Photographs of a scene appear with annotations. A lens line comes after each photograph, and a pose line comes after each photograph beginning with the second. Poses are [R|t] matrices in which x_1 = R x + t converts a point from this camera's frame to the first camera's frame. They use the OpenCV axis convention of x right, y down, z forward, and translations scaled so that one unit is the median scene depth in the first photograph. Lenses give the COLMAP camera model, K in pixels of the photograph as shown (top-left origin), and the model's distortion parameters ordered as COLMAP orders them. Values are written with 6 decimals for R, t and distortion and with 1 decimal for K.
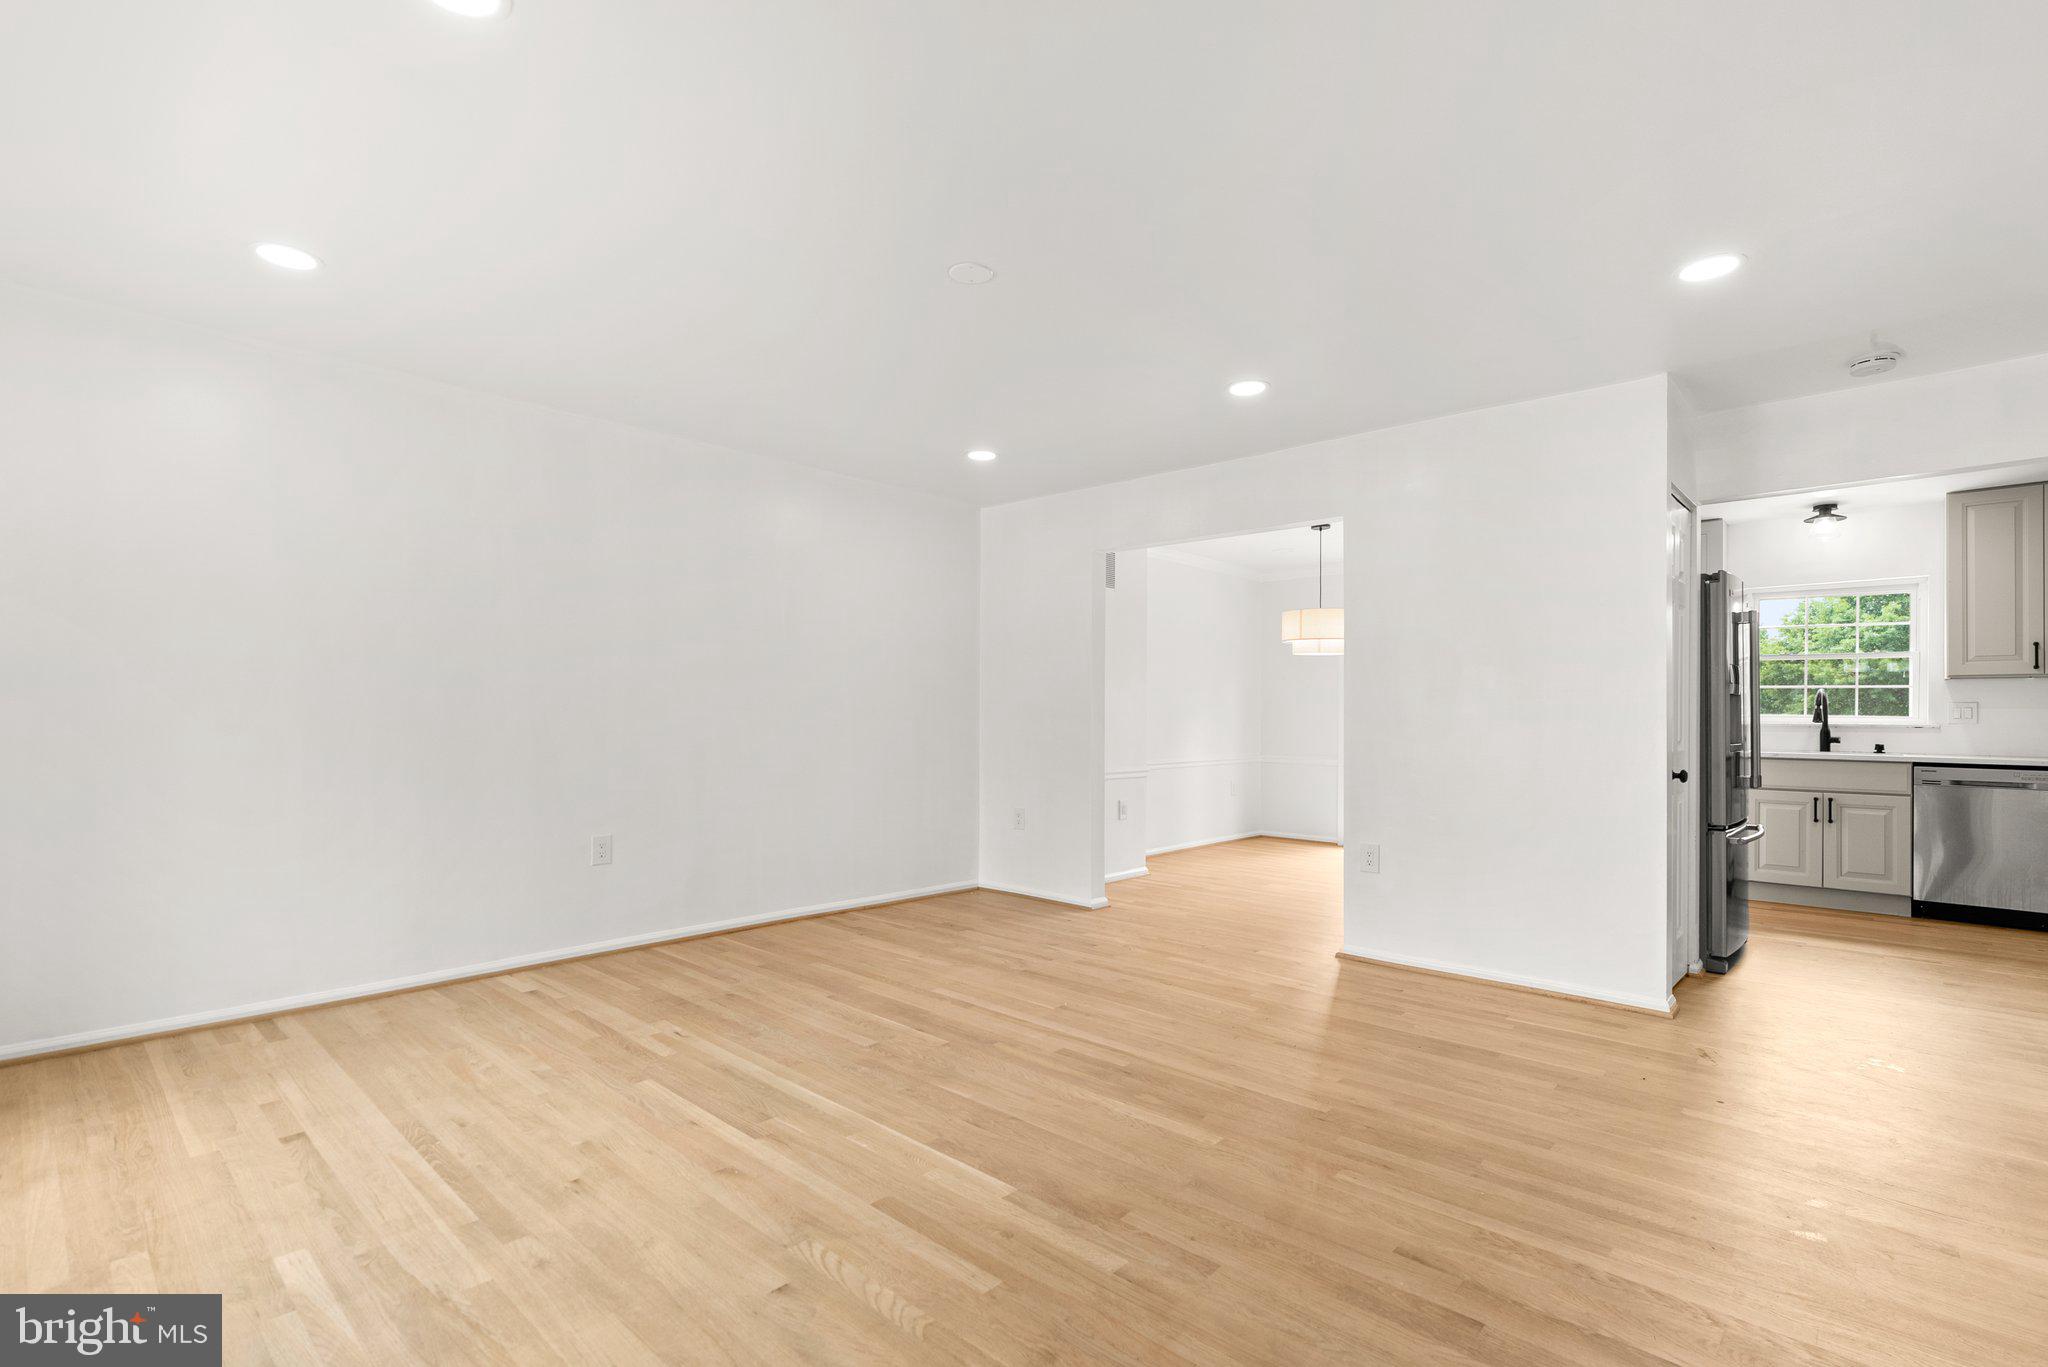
lens RADIAL K [[941.1, 0, 1015.4], [0, 941.1, 708.8], [0, 0, 1]] dist [-0.004063, 0.000305]
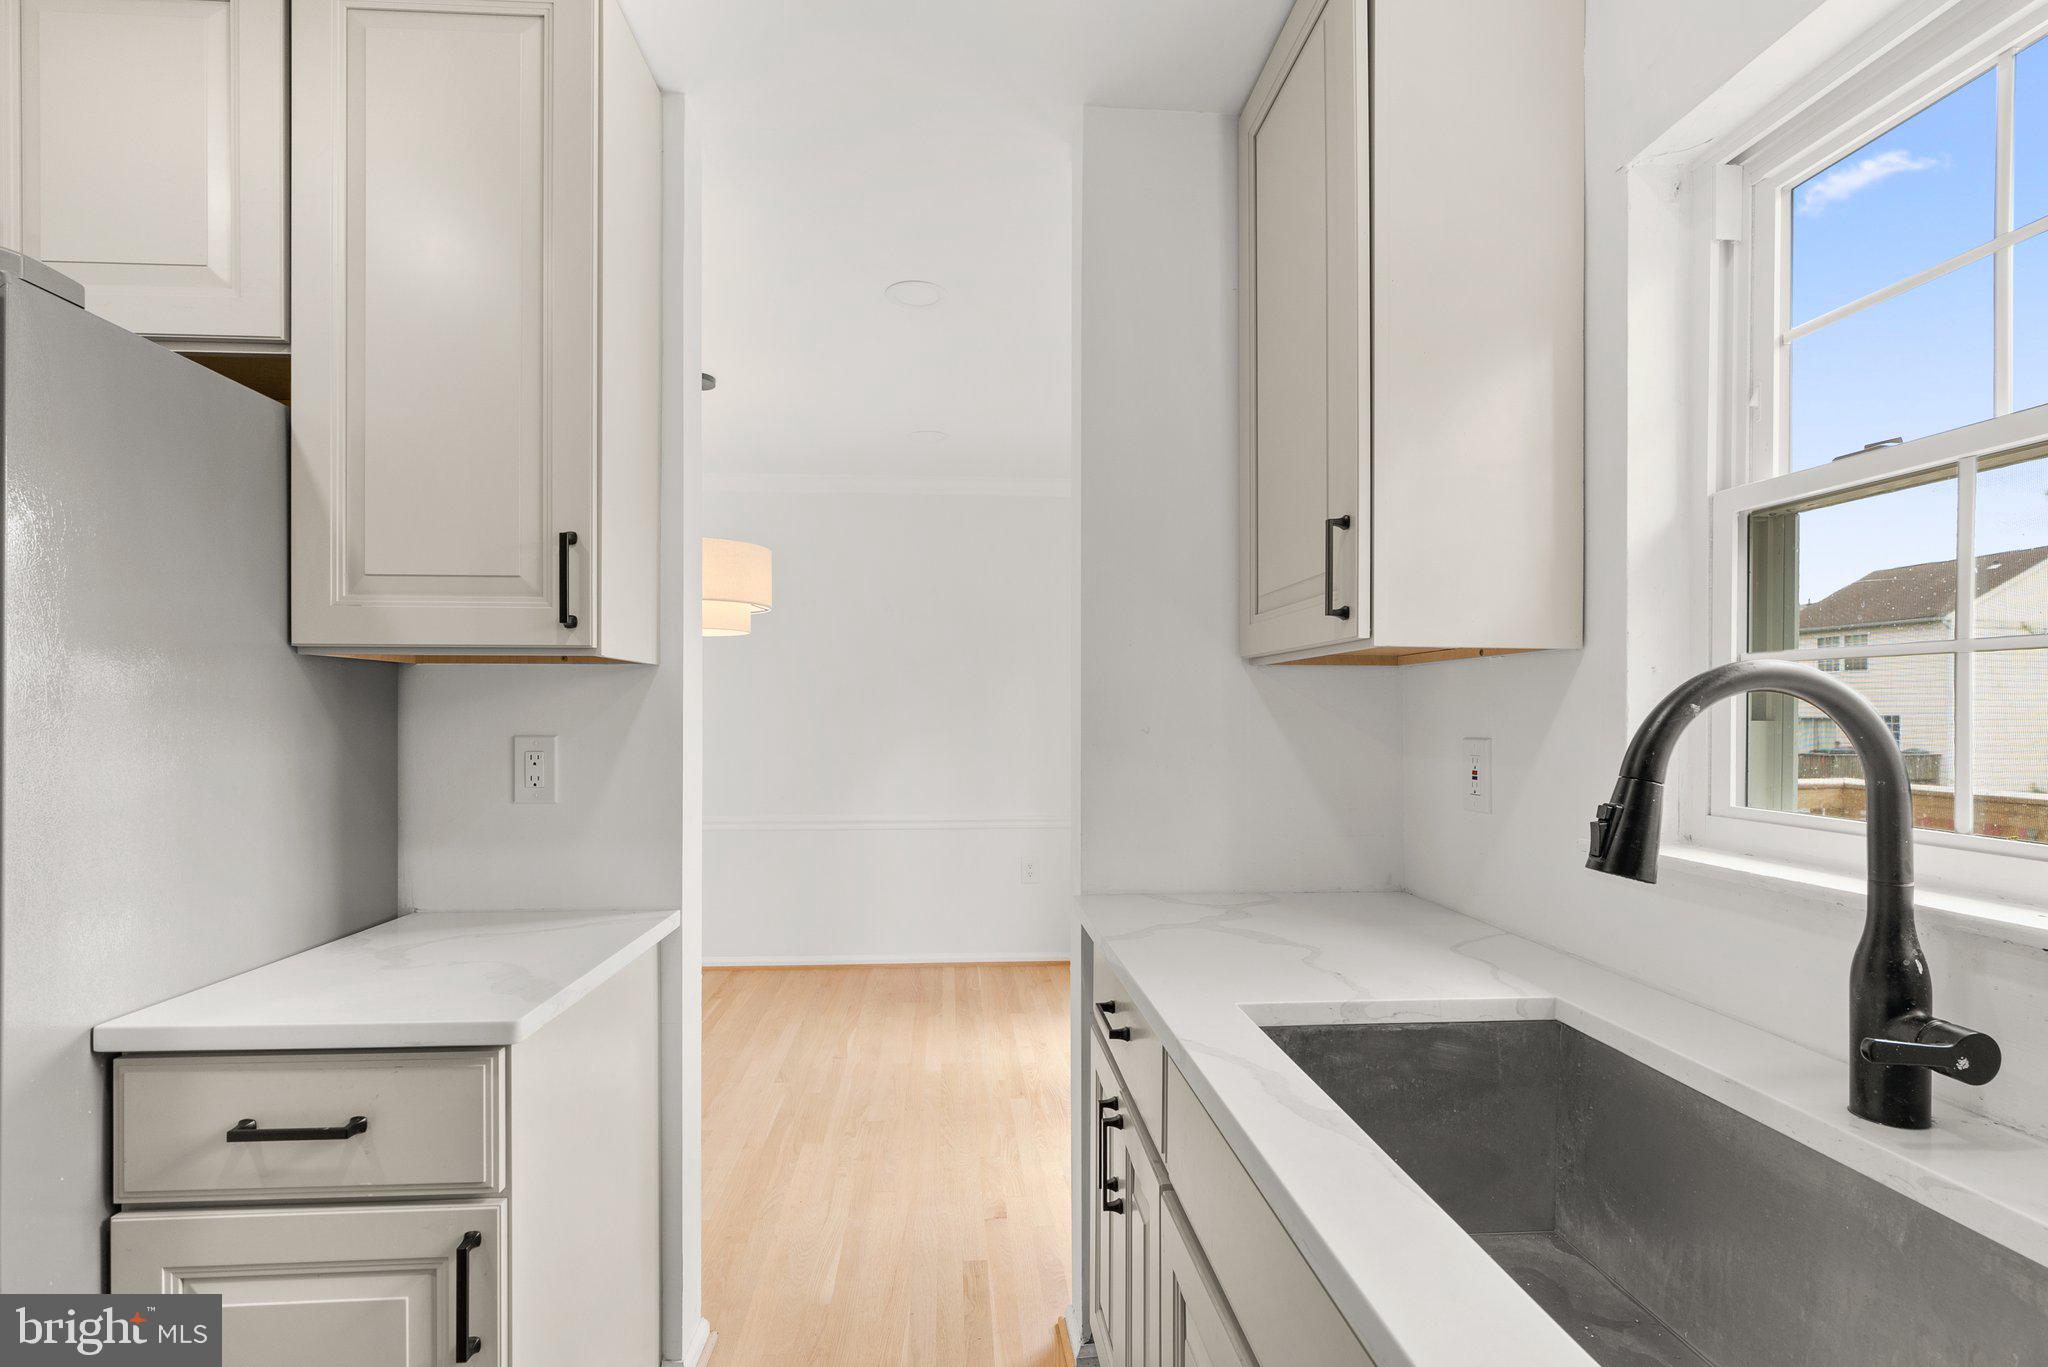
lens RADIAL K [[960.0, 0, 1015.8], [0, 960.0, 717.8], [0, 0, 1]] dist [-0.004813, 0.000385]
pose [[0.724293, -0.005056, -0.689474, 1.266210], [0.008759, 0.999960, 0.001869, -0.020482], [0.689437, -0.007393, 0.724308, 1.184742]]
